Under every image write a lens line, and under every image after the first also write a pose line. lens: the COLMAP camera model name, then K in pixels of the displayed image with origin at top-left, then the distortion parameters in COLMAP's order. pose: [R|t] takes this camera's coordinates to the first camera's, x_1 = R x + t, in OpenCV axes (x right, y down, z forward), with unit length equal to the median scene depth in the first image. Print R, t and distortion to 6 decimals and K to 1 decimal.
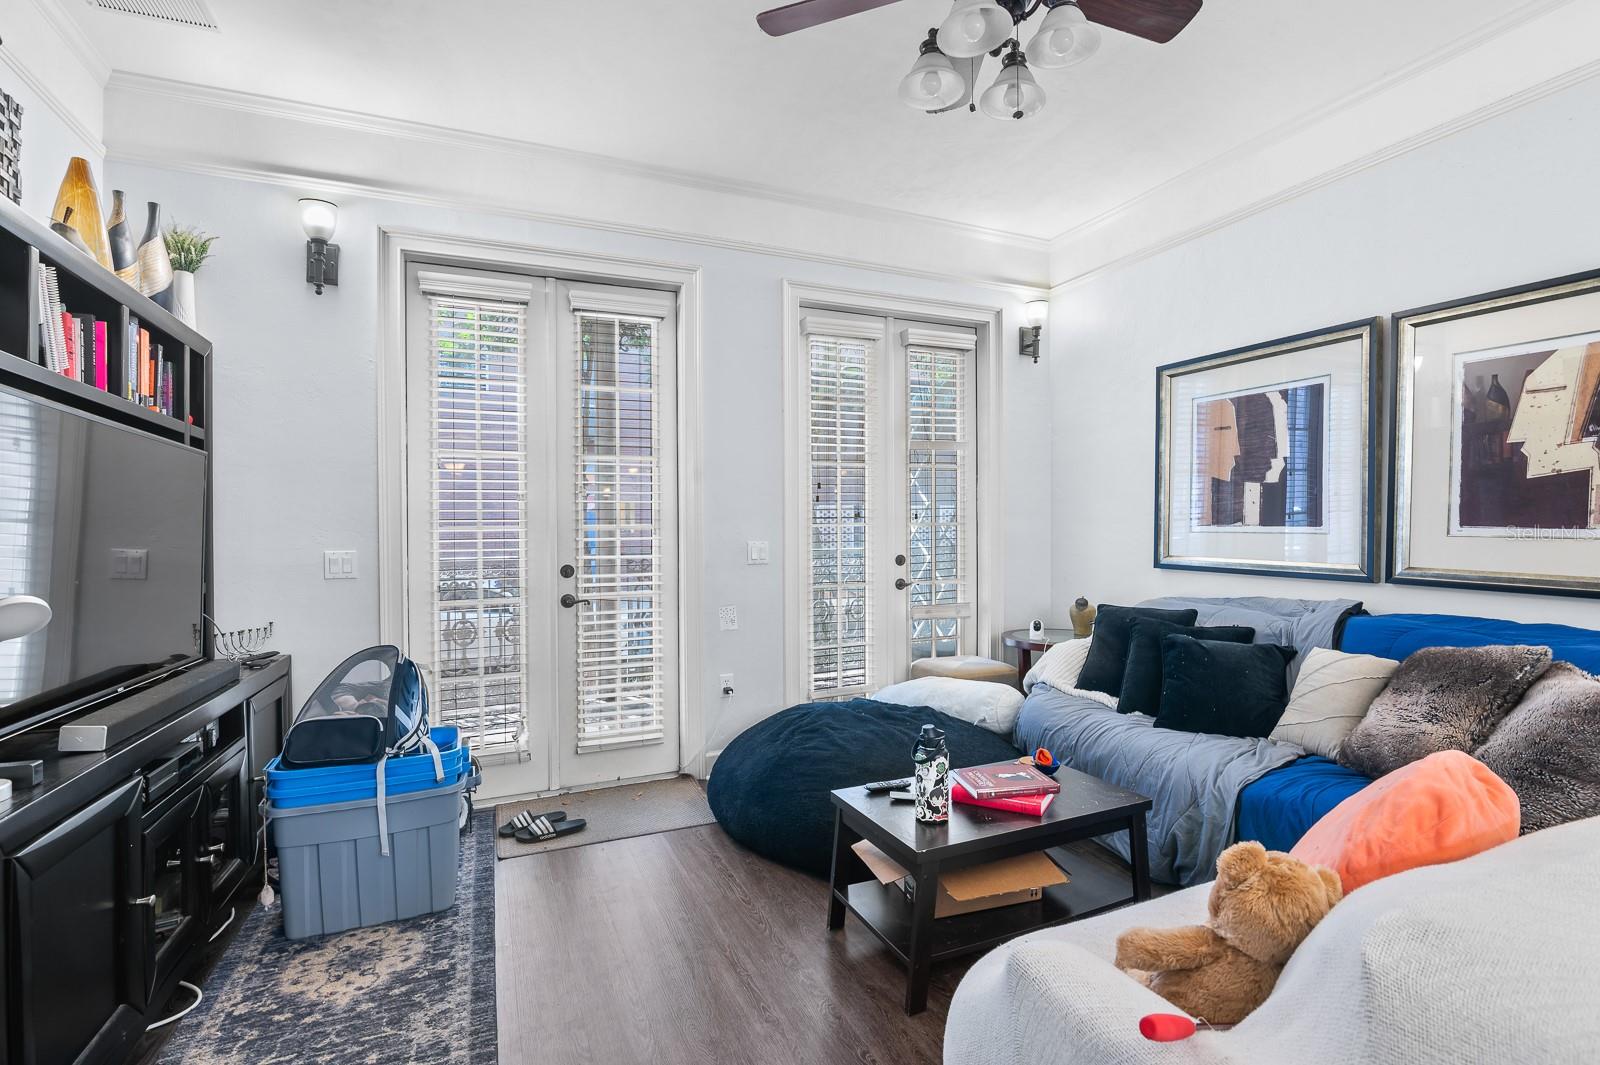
lens RADIAL K [[732.7, 0, 808.2], [0, 732.7, 544.4], [0, 0, 1]] dist [-0.018963, 0.000418]
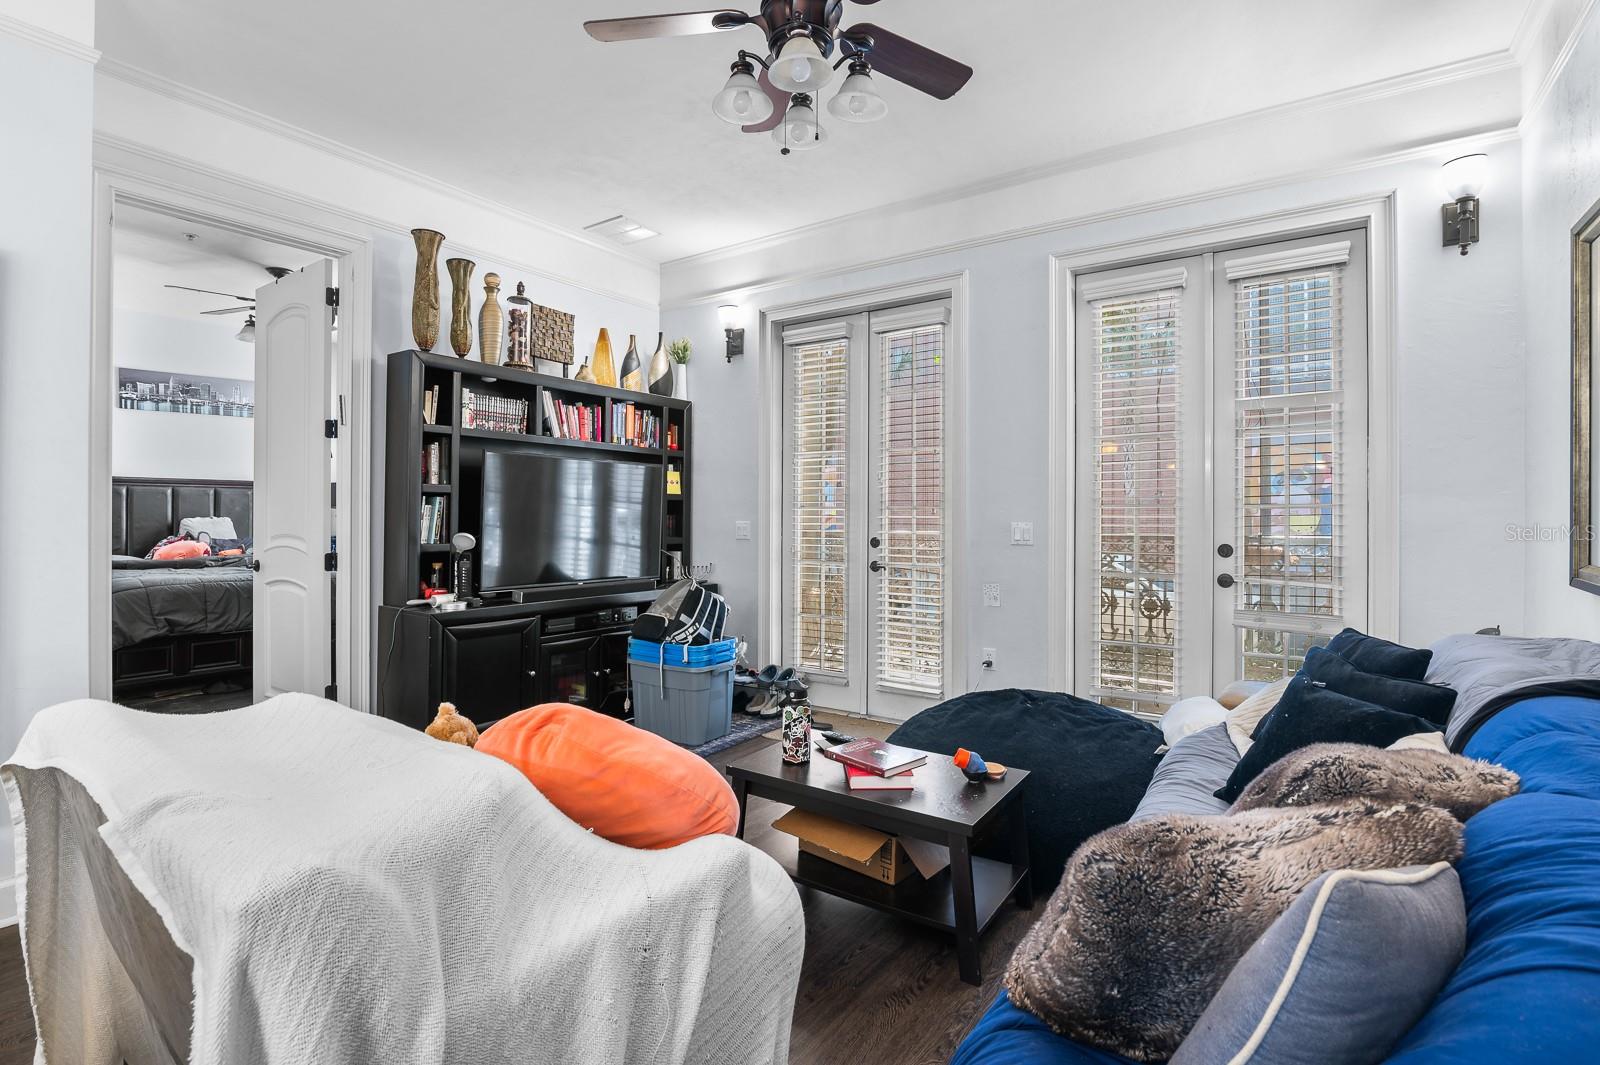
lens RADIAL K [[754.4, 0, 818.9], [0, 754.4, 518.2], [0, 0, 1]] dist [-0.021124, 0.000384]
pose [[0.534363, 0.017443, -0.845075, 0.805874], [-0.023463, 0.999708, 0.005798, -0.011824], [0.844930, 0.016729, 0.534616, 0.257575]]
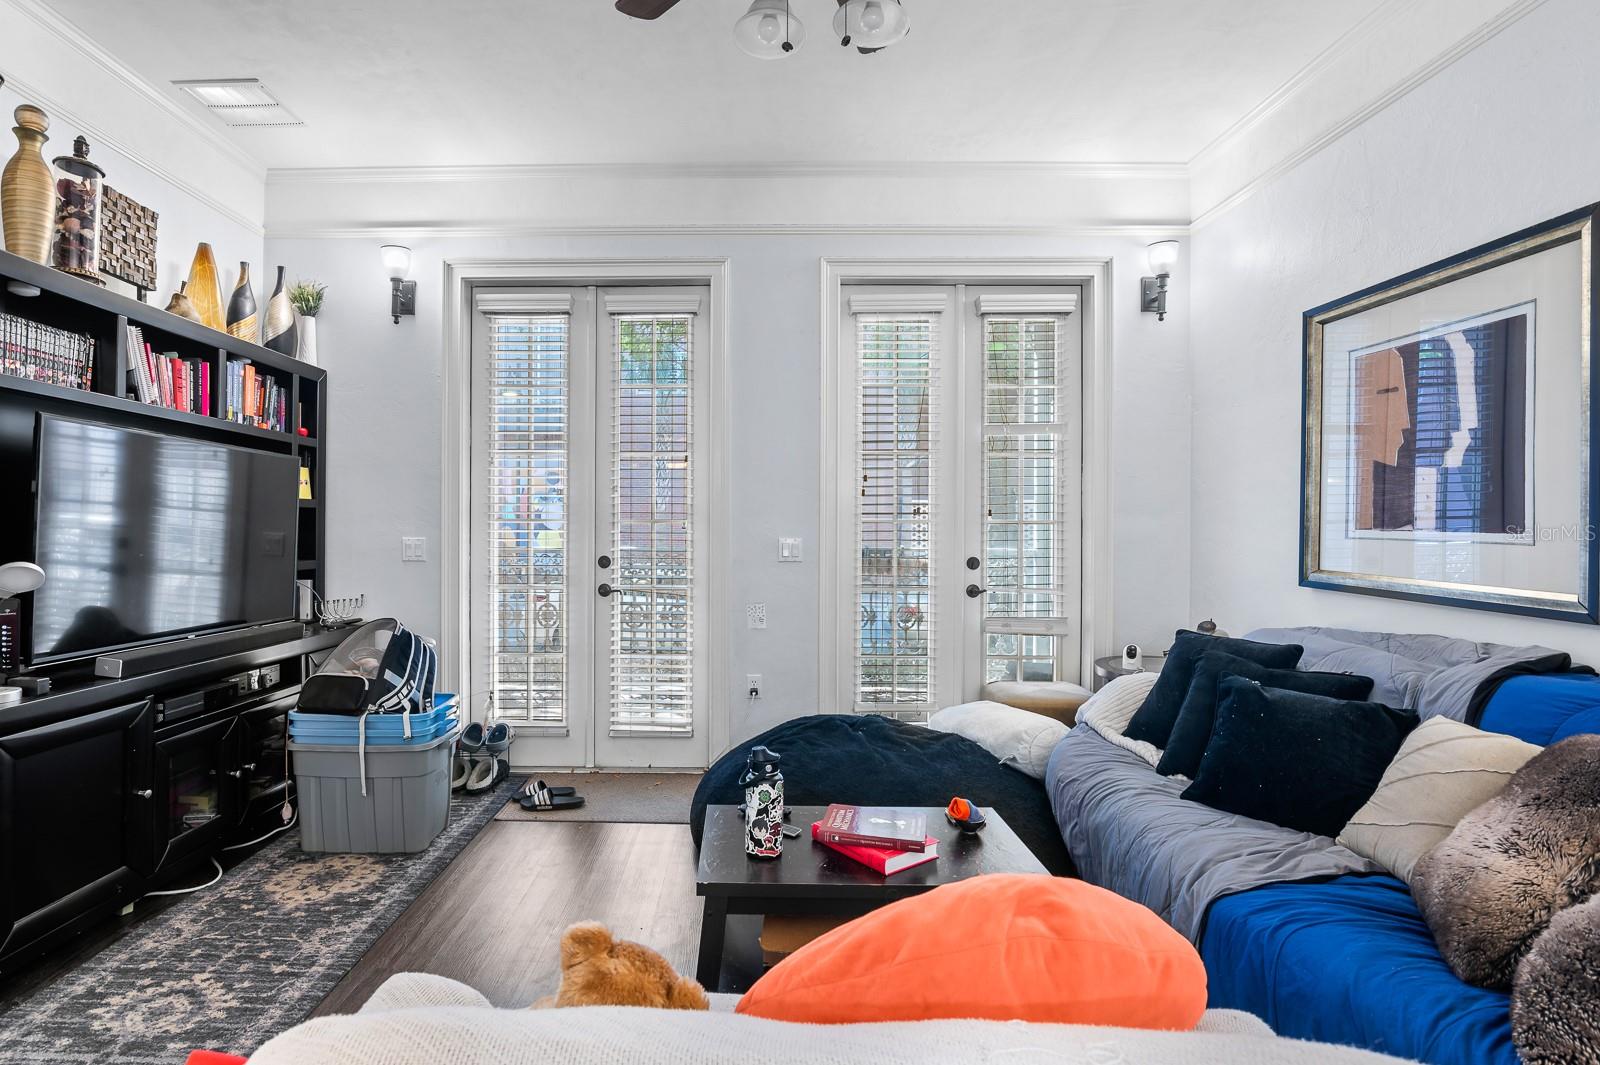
lens RADIAL K [[765.5, 0, 767.5], [0, 765.5, 532.7], [0, 0, 1]] dist [-0.019416, 0.000808]
pose [[0.908003, 0.019294, -0.418518, 0.392157], [-0.023434, 0.999714, -0.004754, -0.006641], [0.418307, 0.014125, 0.908196, 0.108334]]
